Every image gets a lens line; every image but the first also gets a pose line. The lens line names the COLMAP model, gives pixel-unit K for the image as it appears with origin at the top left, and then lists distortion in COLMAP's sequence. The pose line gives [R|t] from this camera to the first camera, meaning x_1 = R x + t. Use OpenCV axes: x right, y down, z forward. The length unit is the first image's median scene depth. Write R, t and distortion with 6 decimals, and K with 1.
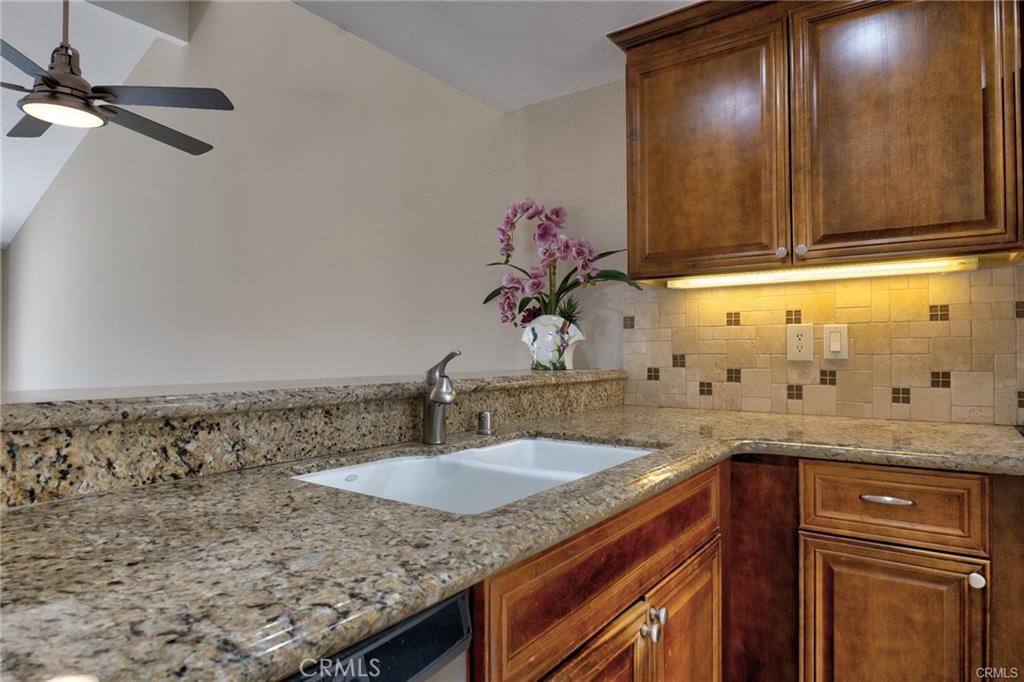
lens RADIAL K [[598.0, 0, 511.8], [0, 598.0, 342.7], [0, 0, 1]] dist [-0.025262, 0.011001]
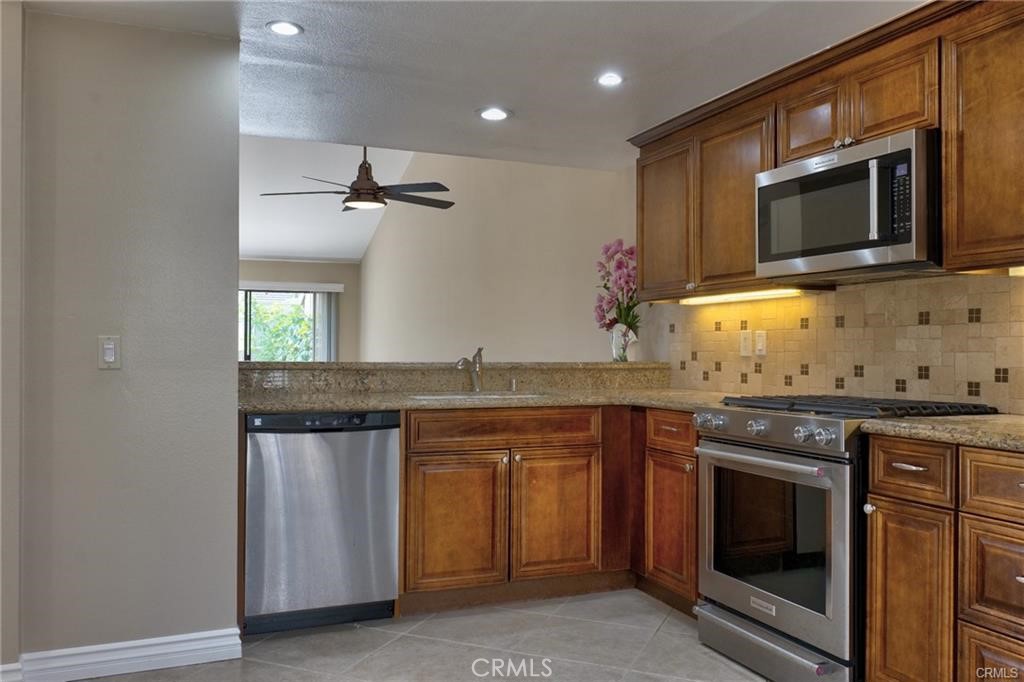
lens RADIAL K [[813.4, 0, 510.9], [0, 813.4, 342.3], [0, 0, 1]] dist [-0.000485, 0.000407]
pose [[0.852403, 0.002848, -0.522878, 1.225142], [-0.000492, 0.999989, 0.004644, -0.014163], [0.522886, -0.003701, 0.852395, -1.139450]]
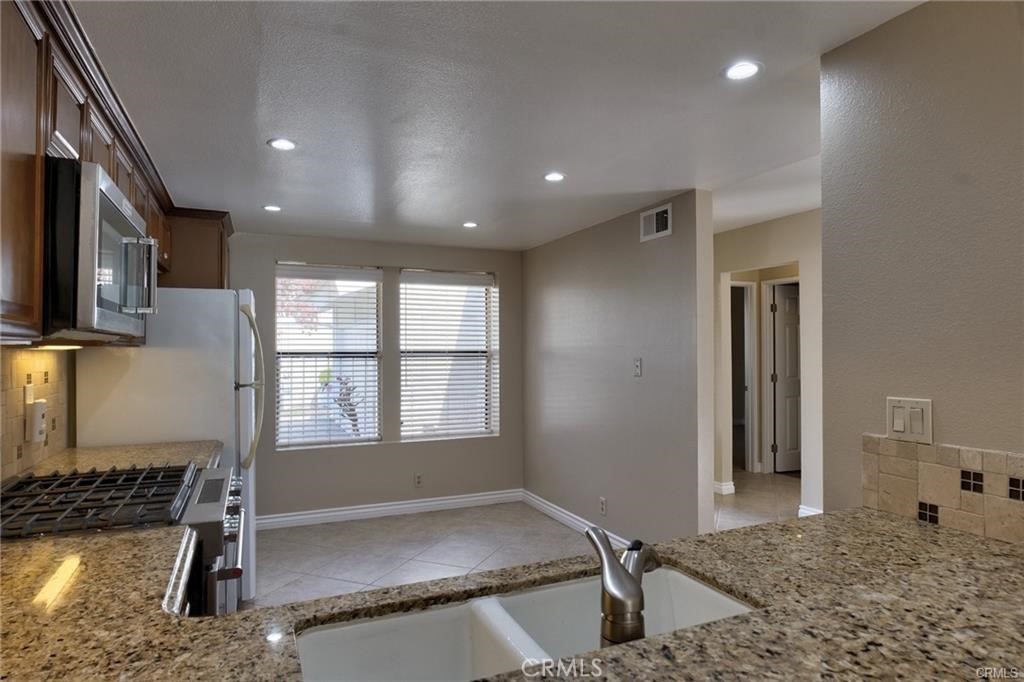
lens RADIAL K [[598.0, 0, 513.5], [0, 598.0, 340.1], [0, 0, 1]] dist [-0.025262, 0.011001]
pose [[-0.863569, 0.011086, 0.504109, -0.252801], [-0.003213, 0.999617, -0.027488, -0.116816], [-0.504220, -0.025357, -0.863203, 1.241134]]
